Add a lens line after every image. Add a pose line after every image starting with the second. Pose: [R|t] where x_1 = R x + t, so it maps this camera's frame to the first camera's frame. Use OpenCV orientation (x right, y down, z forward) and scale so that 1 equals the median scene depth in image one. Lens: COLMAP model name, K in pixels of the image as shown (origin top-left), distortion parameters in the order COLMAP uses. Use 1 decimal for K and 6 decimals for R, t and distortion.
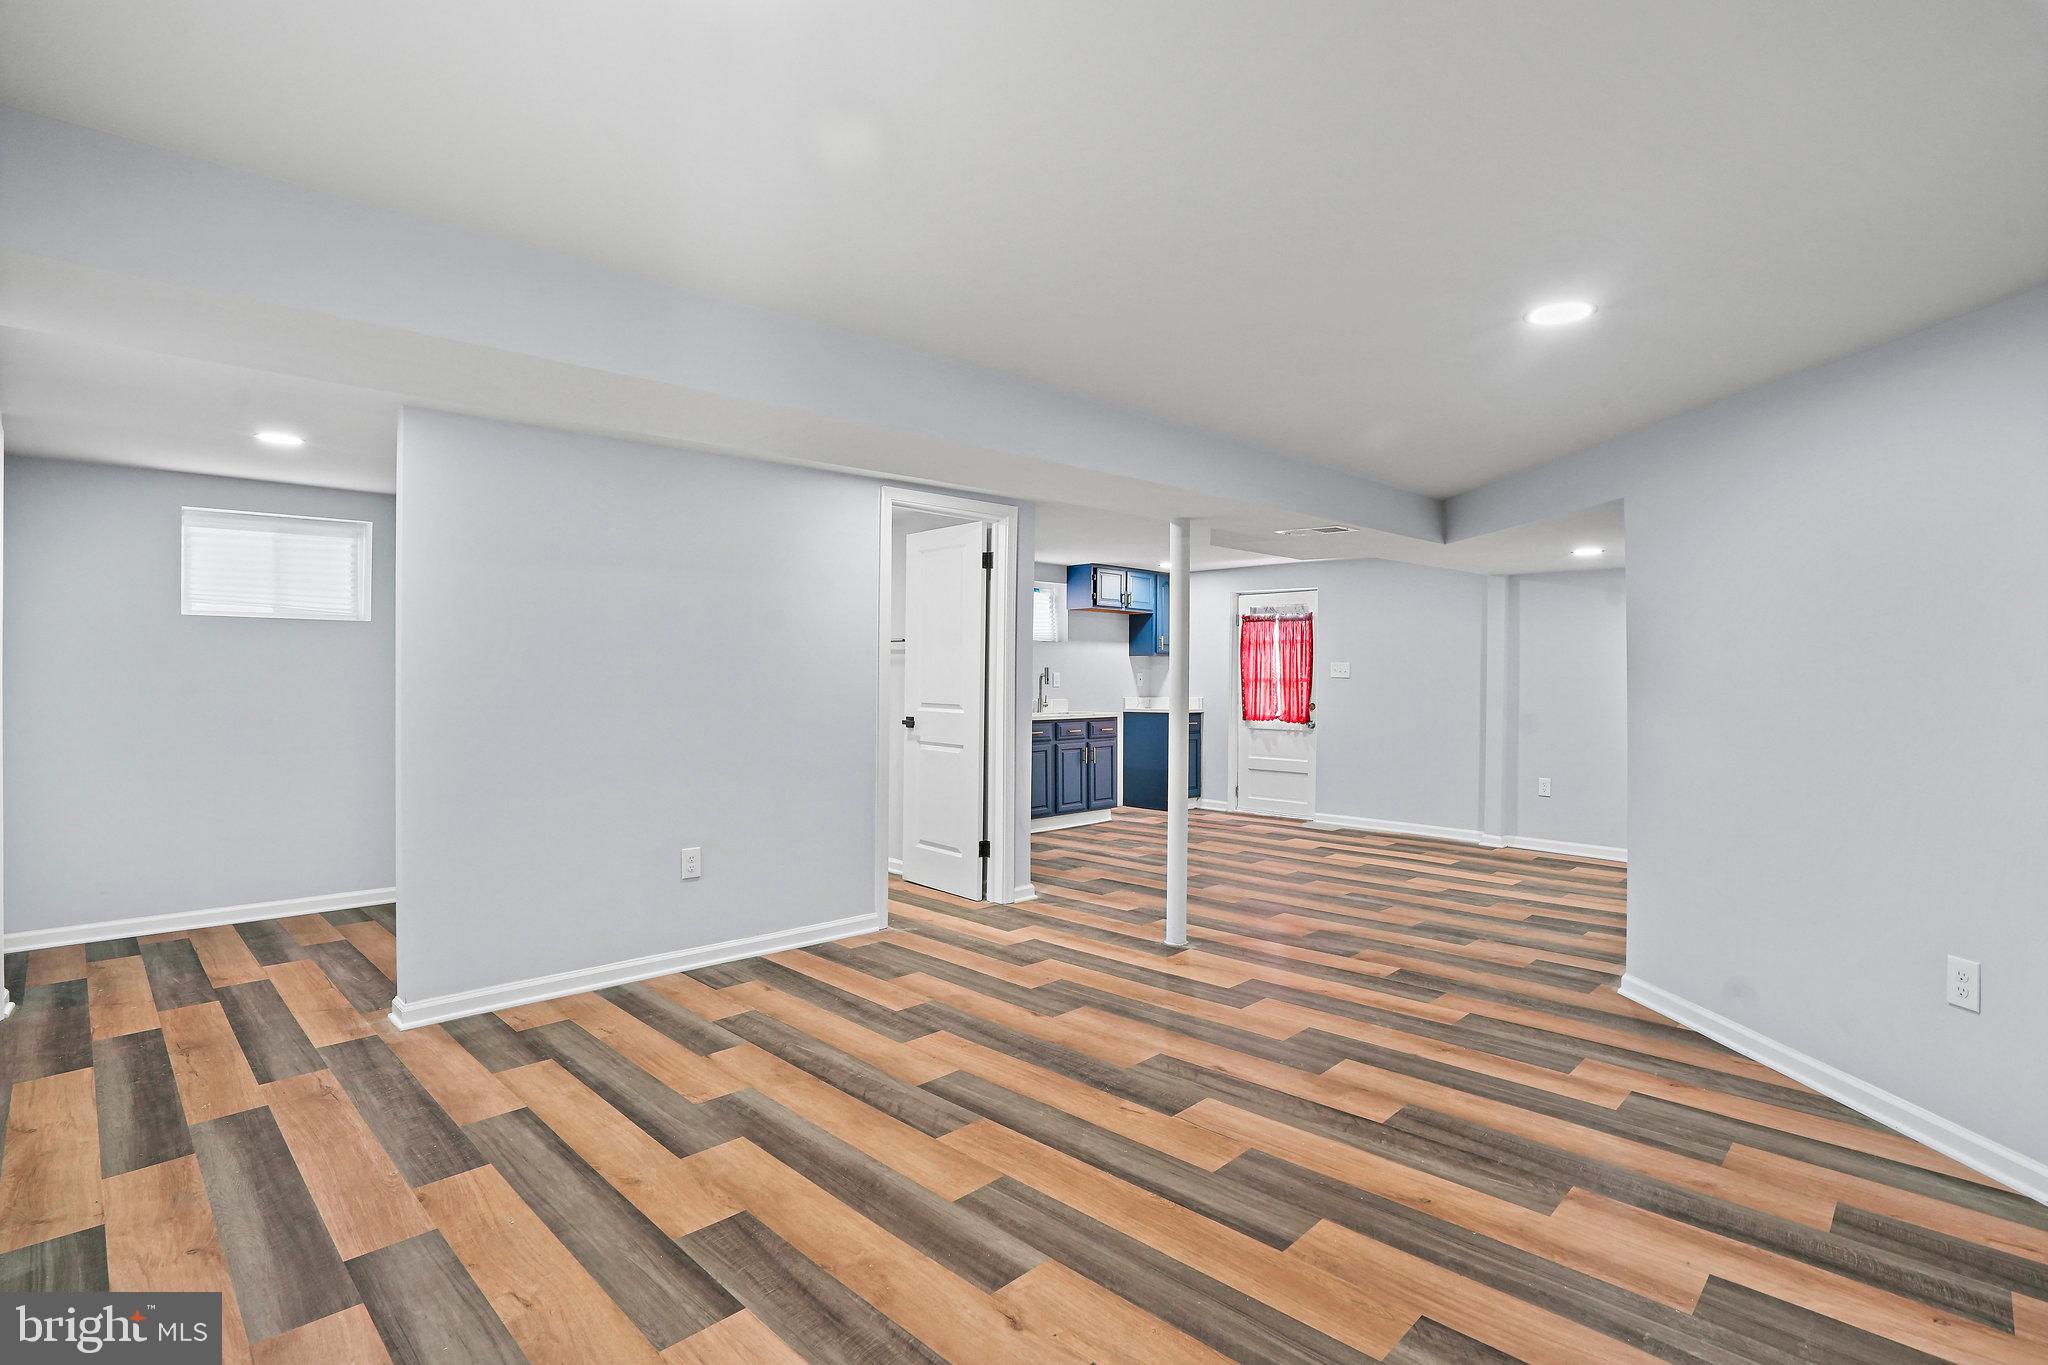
lens RADIAL K [[975.5, 0, 1015.0], [0, 975.5, 679.4], [0, 0, 1]] dist [-0.056152, 0.022449]
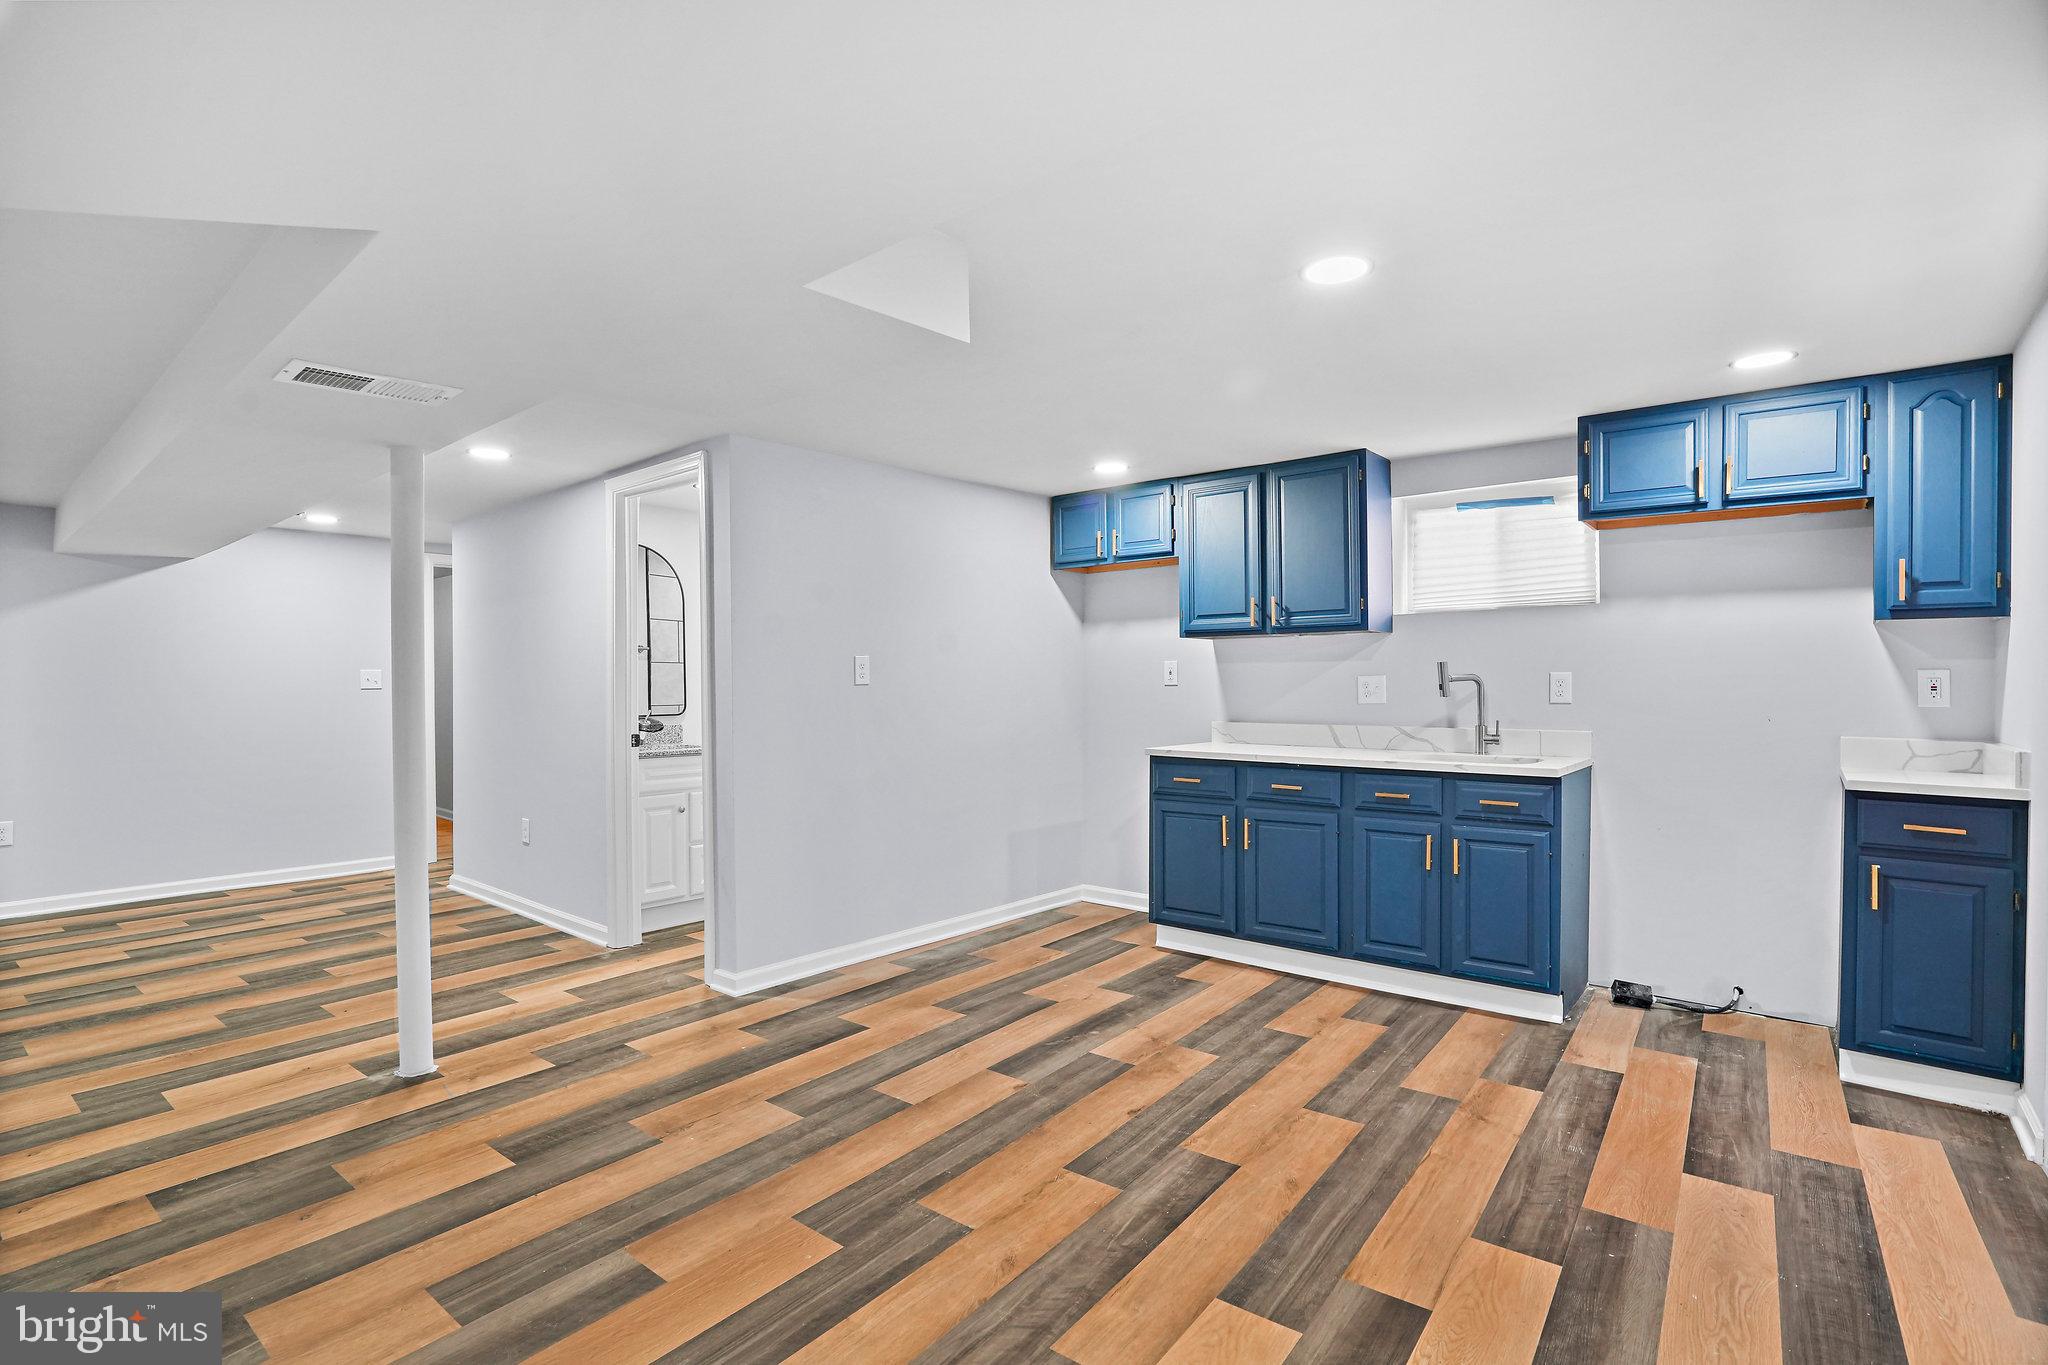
lens RADIAL K [[958.0, 0, 1019.3], [0, 958.0, 682.4], [0, 0, 1]] dist [-0.050274, 0.019019]
pose [[0.134085, -0.002639, -0.990966, 0.899493], [-0.003495, 0.999989, -0.003136, -0.000223], [0.990964, 0.003884, 0.134074, 1.372561]]
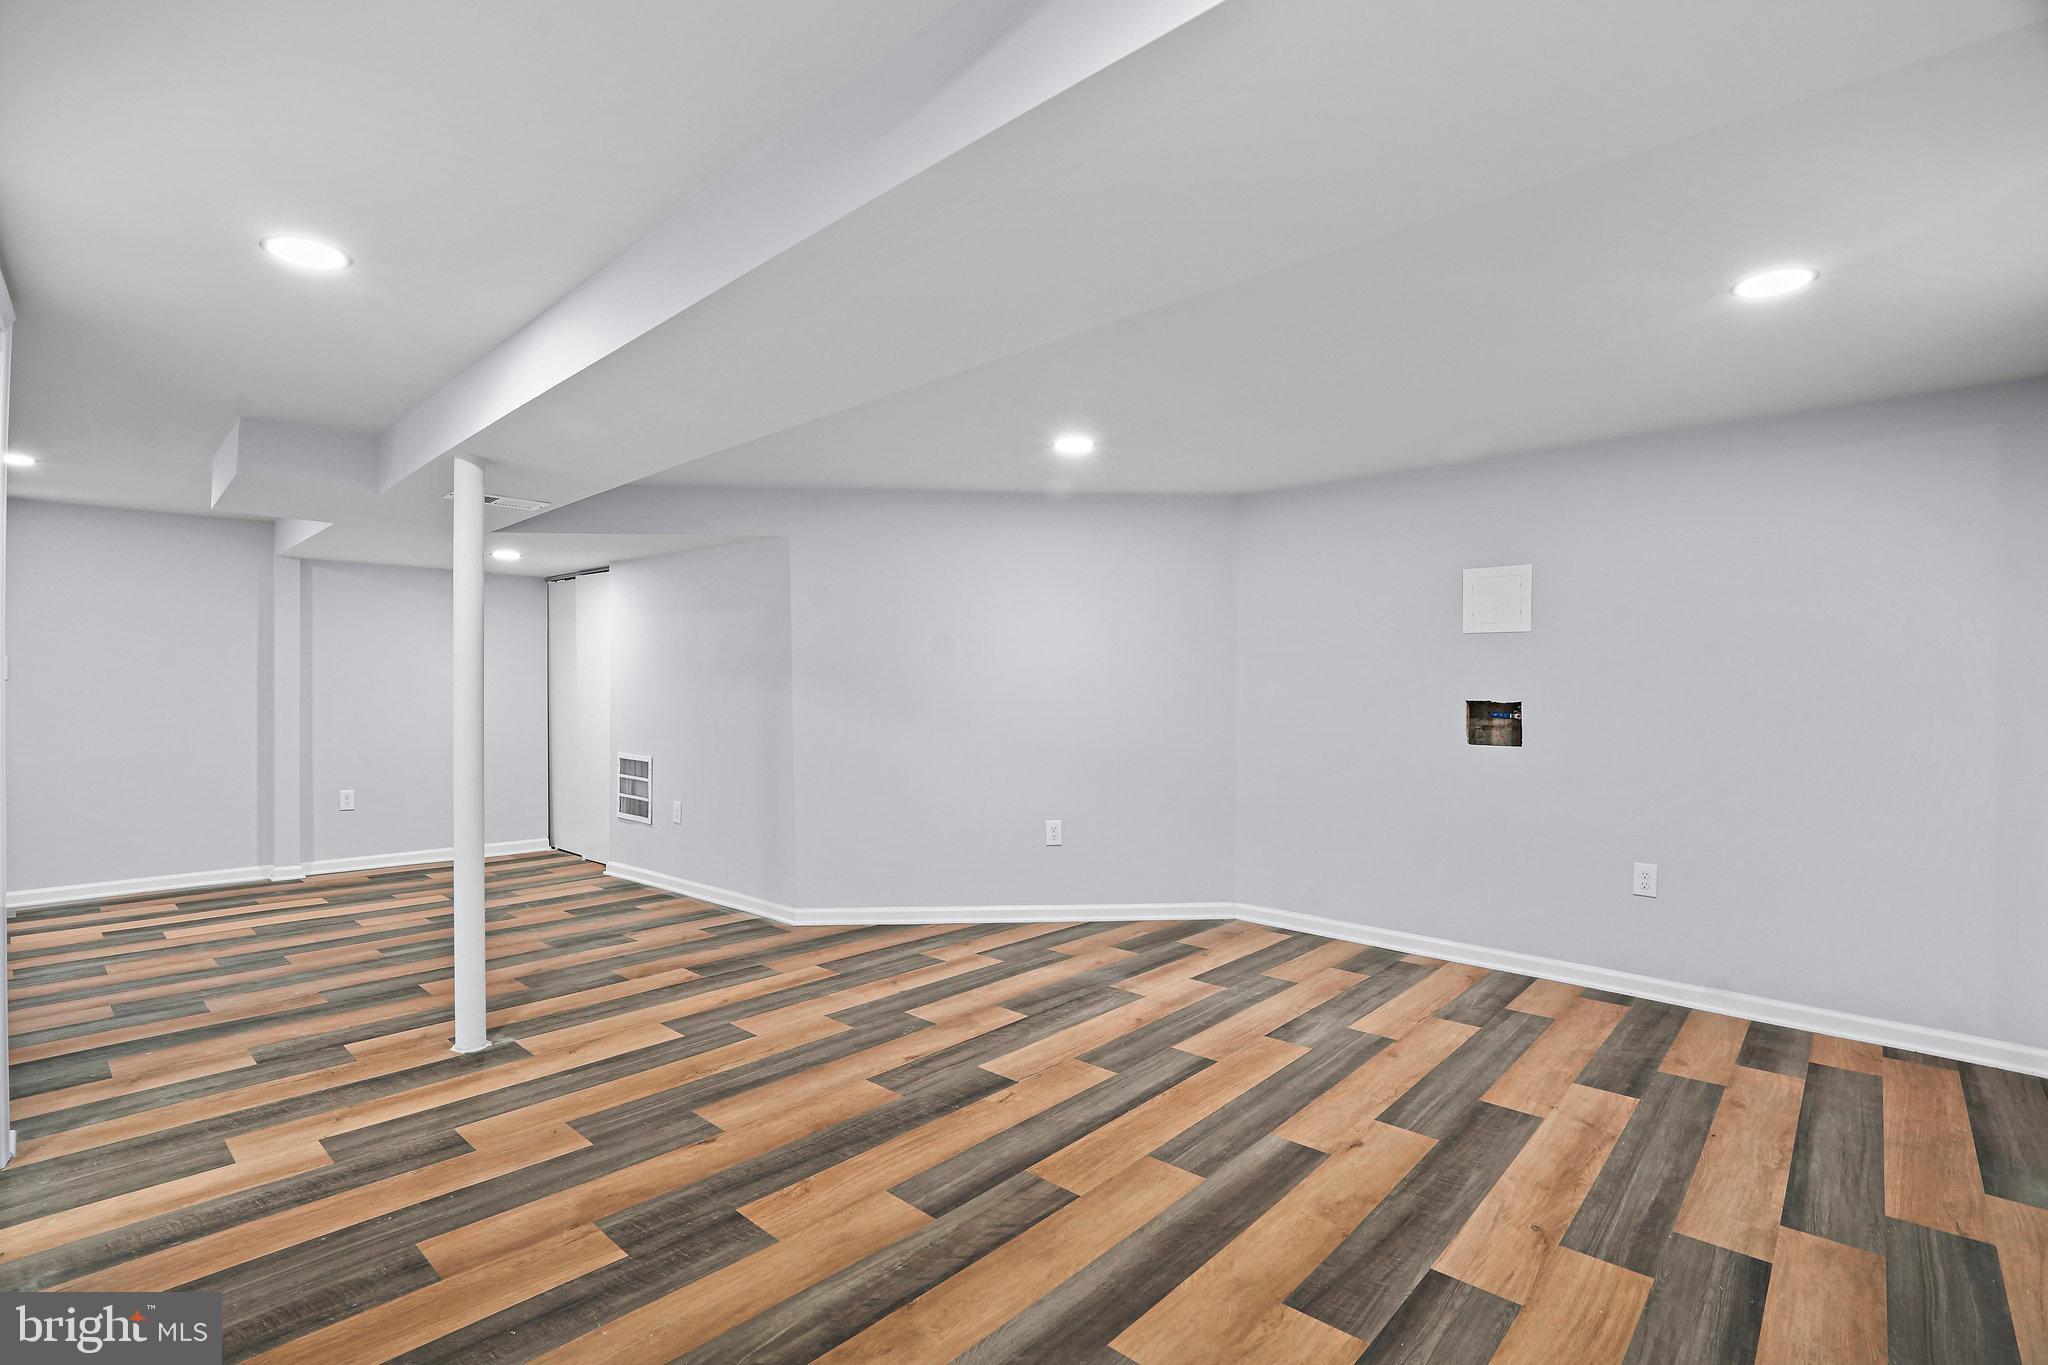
lens RADIAL K [[975.5, 0, 1015.0], [0, 975.5, 679.4], [0, 0, 1]] dist [-0.056152, 0.022449]
pose [[-0.043832, 0.000152, 0.999039, -0.570658], [0.001642, 0.999999, -0.000080, 0.001481], [-0.999038, 0.001637, -0.043832, 0.652092]]
